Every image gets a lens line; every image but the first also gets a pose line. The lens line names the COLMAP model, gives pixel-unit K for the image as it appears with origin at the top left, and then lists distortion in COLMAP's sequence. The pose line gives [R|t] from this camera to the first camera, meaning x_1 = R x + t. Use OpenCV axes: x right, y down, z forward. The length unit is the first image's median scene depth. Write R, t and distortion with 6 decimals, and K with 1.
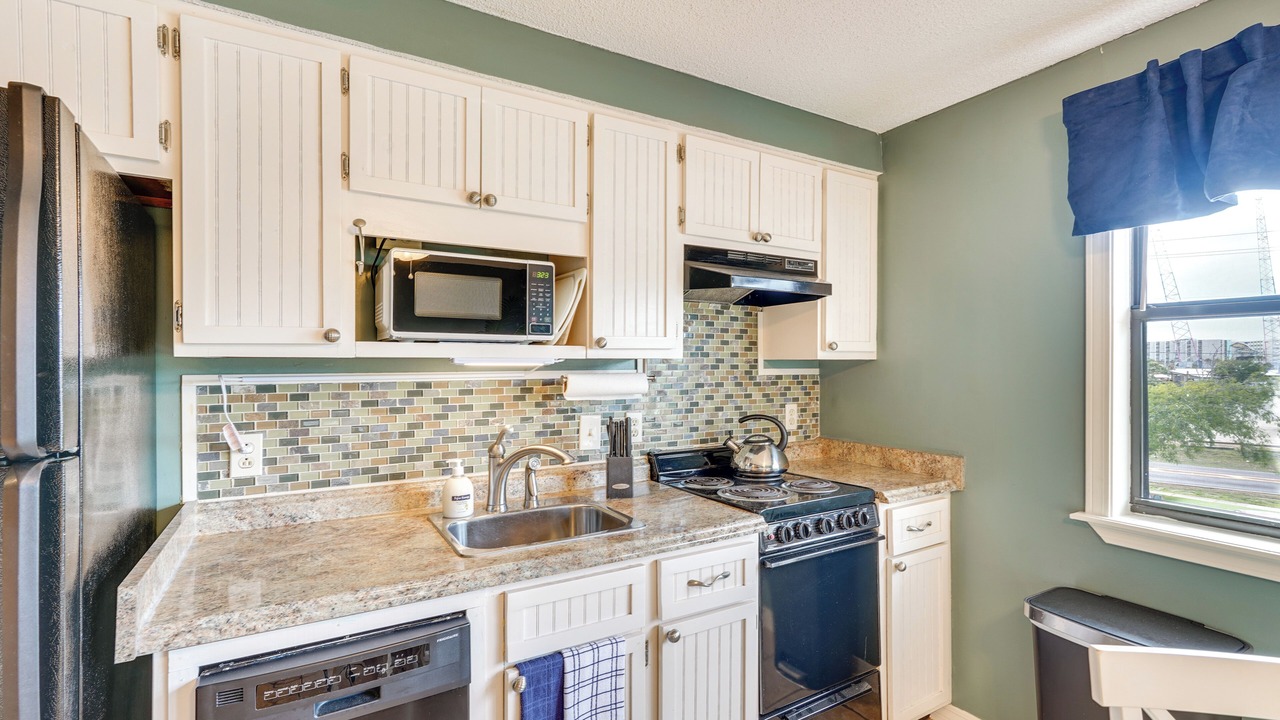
lens RADIAL K [[579.9, 0, 631.0], [0, 579.9, 357.2], [0, 0, 1]] dist [0.001736, 0.003314]
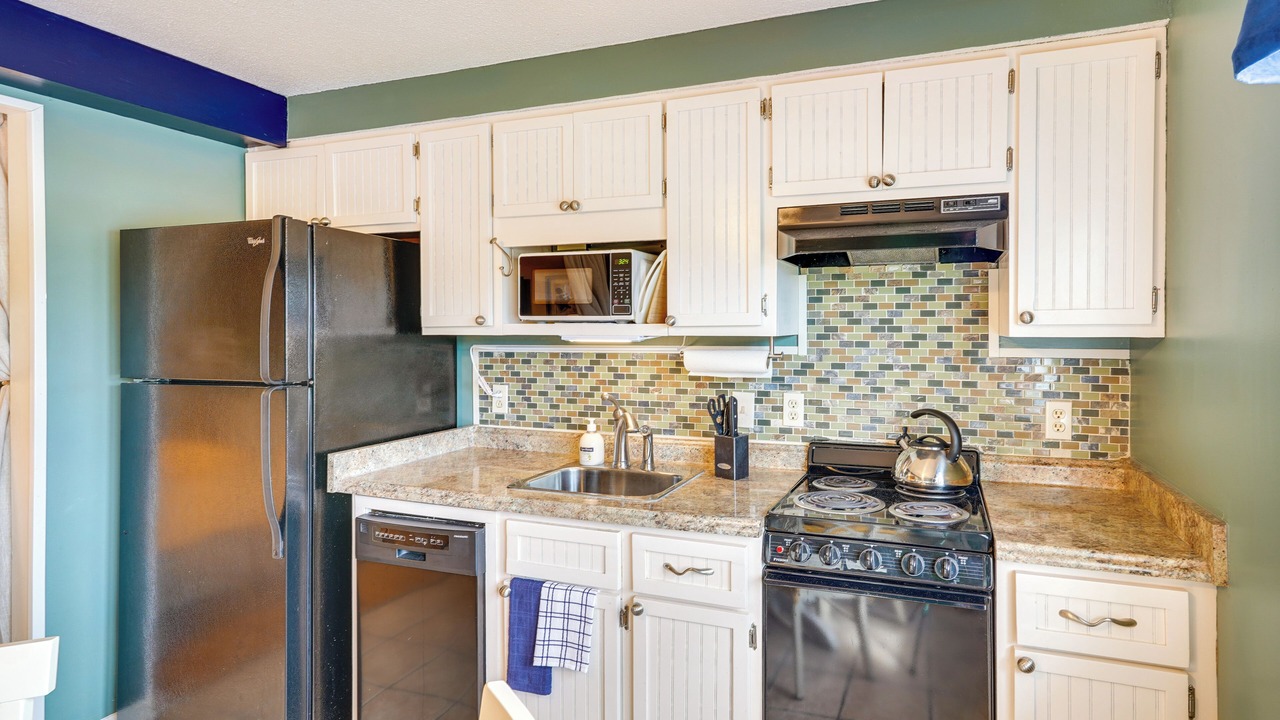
lens RADIAL K [[579.9, 0, 602.3], [0, 579.9, 328.8], [0, 0, 1]] dist [0.001736, 0.003314]
pose [[0.649903, -0.002437, -0.760013, 0.601487], [0.008468, 0.999956, 0.004034, -0.014835], [0.759970, -0.009057, 0.649895, 0.214729]]
